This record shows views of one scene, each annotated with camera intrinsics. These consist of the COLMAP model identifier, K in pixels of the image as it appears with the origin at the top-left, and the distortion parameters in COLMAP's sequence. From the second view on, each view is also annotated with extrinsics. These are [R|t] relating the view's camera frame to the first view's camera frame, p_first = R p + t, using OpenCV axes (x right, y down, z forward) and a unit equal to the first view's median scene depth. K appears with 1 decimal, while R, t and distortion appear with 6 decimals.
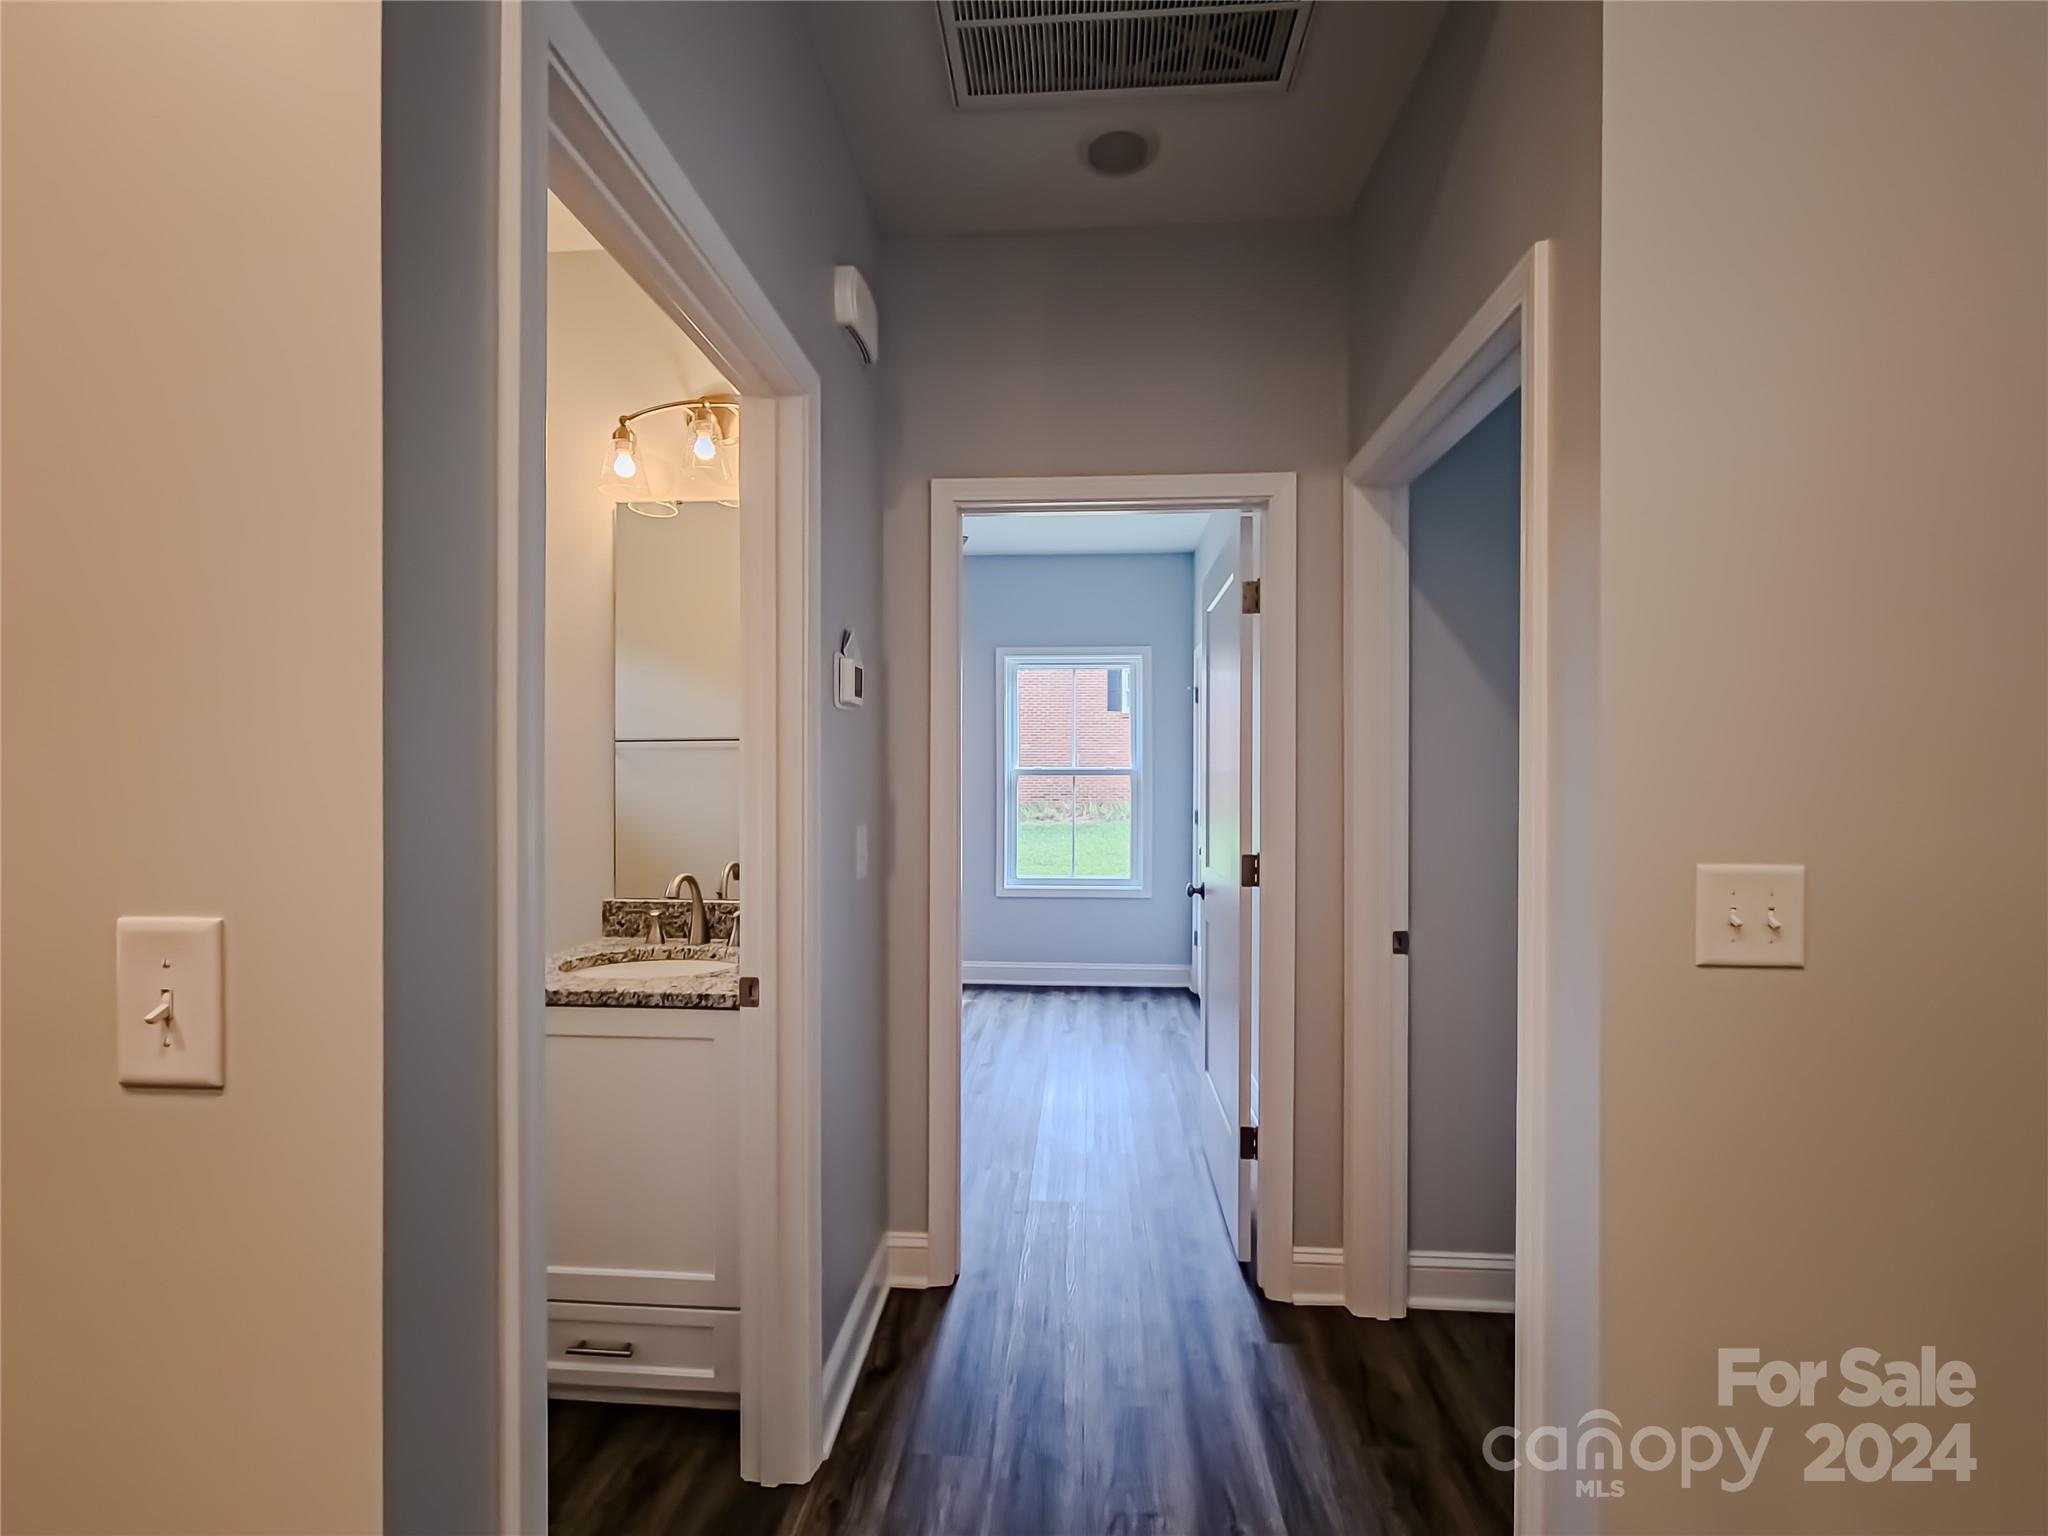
lens RADIAL K [[847.7, 0, 1021.4], [0, 847.7, 787.3], [0, 0, 1]] dist [0.000146, -0.000006]
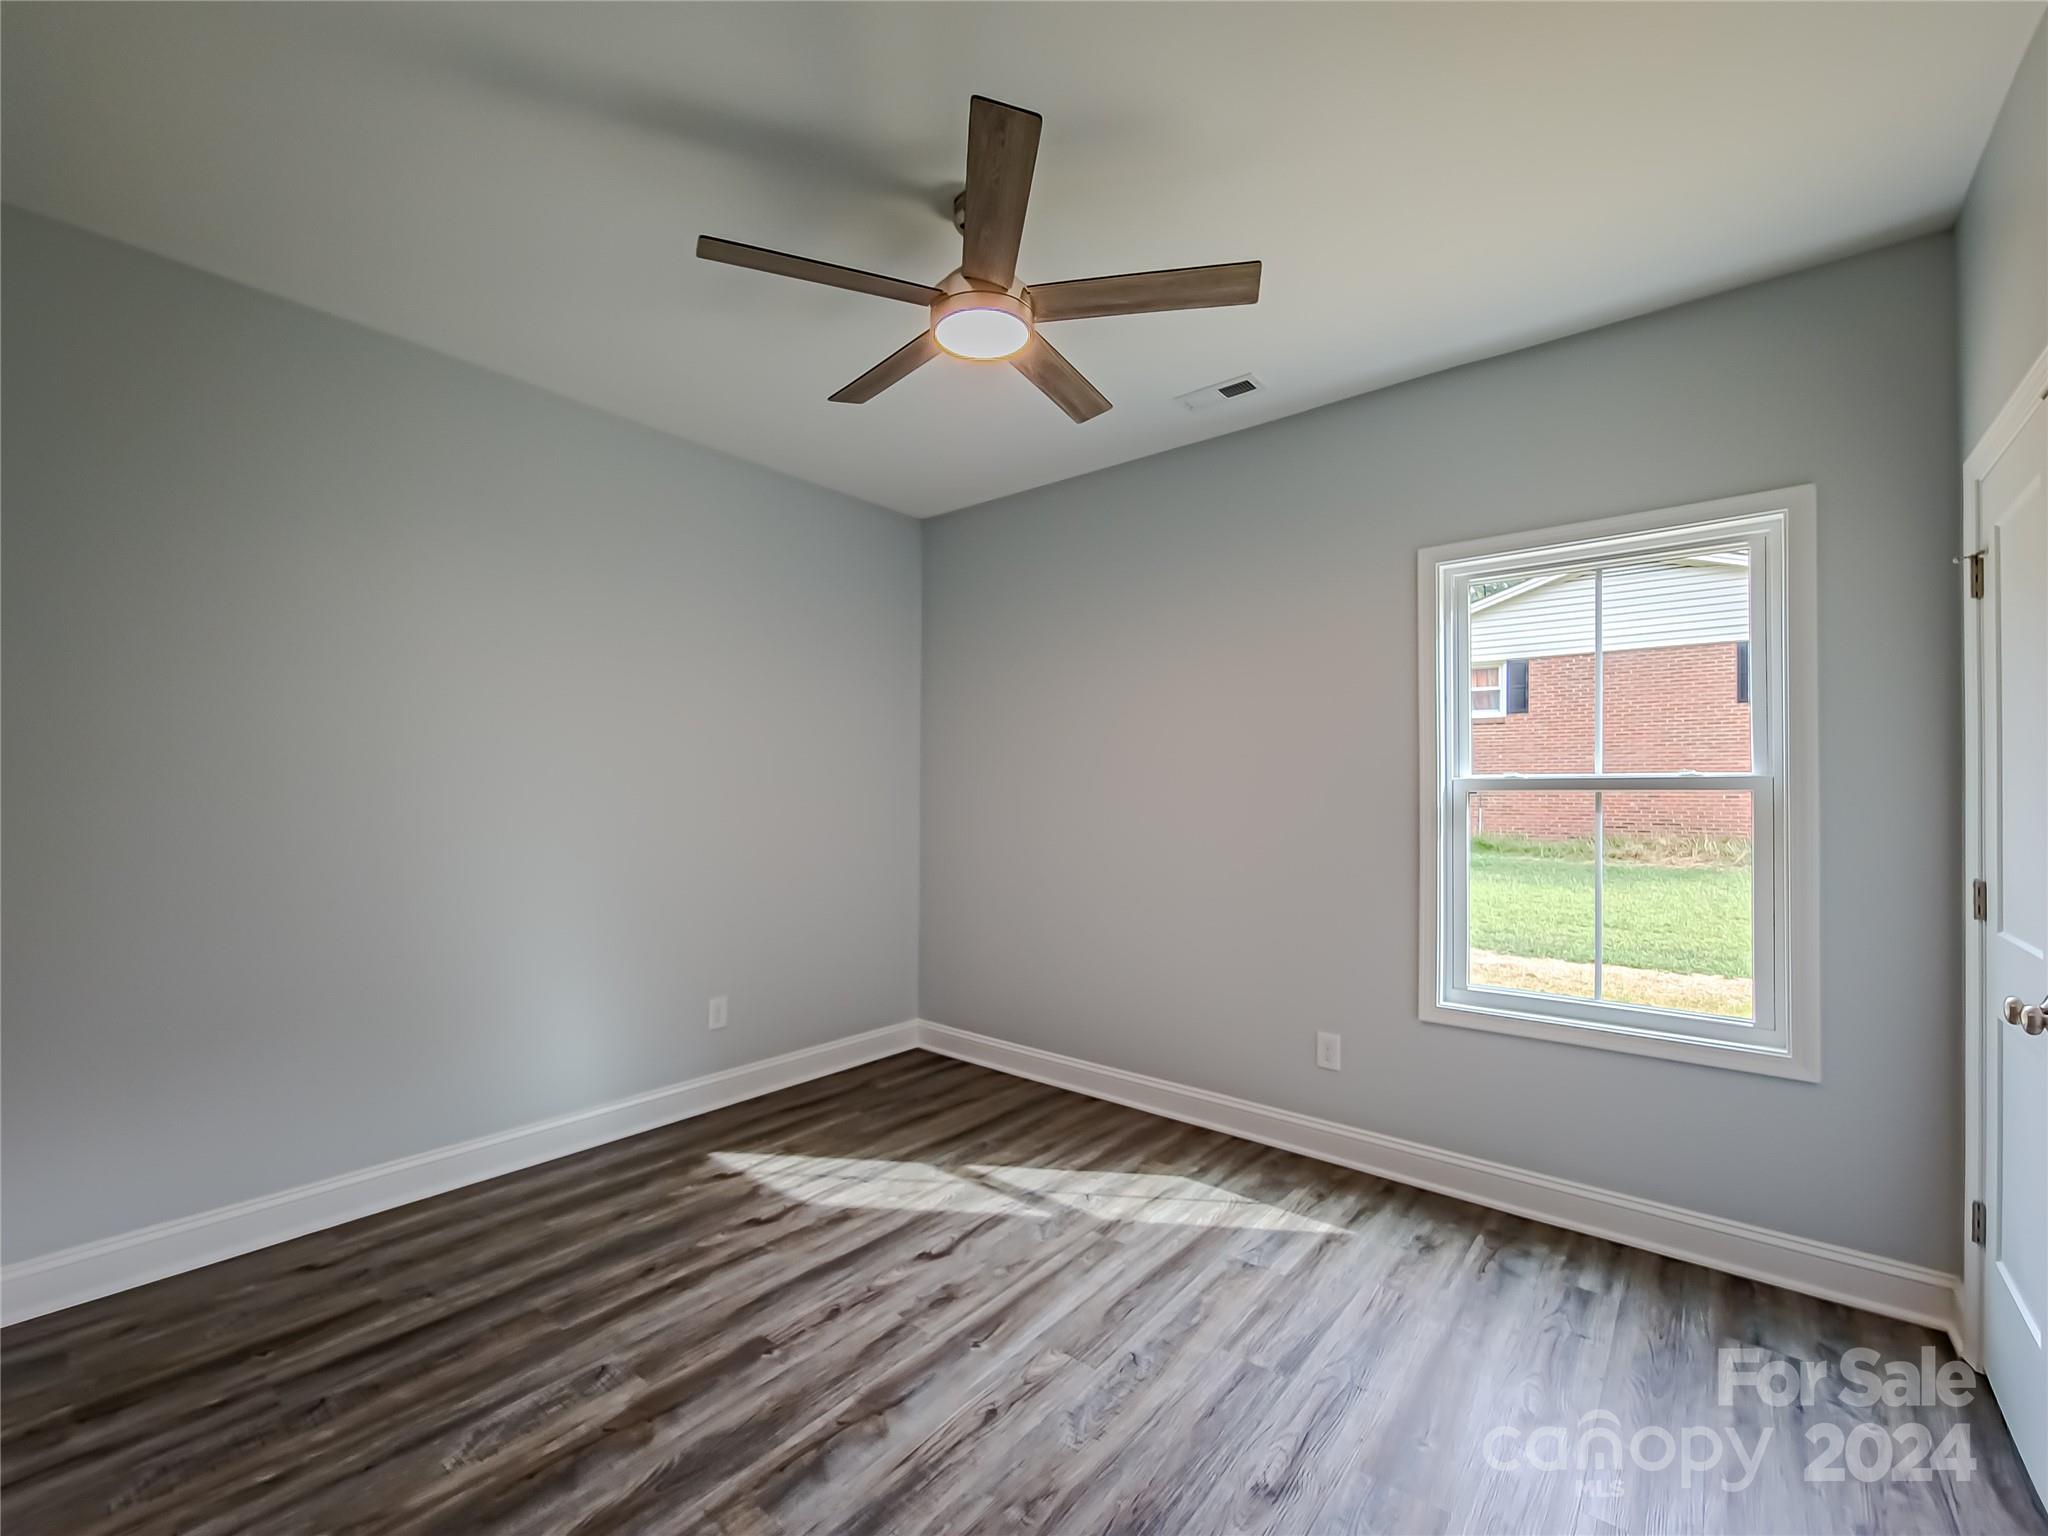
lens RADIAL K [[847.7, 0, 1021.4], [0, 847.7, 787.3], [0, 0, 1]] dist [0.000146, -0.000006]
pose [[0.820513, -0.001263, -0.571627, 0.068562], [-0.013355, 0.999682, -0.021380, -0.001121], [0.571472, 0.025177, 0.820235, 0.420562]]
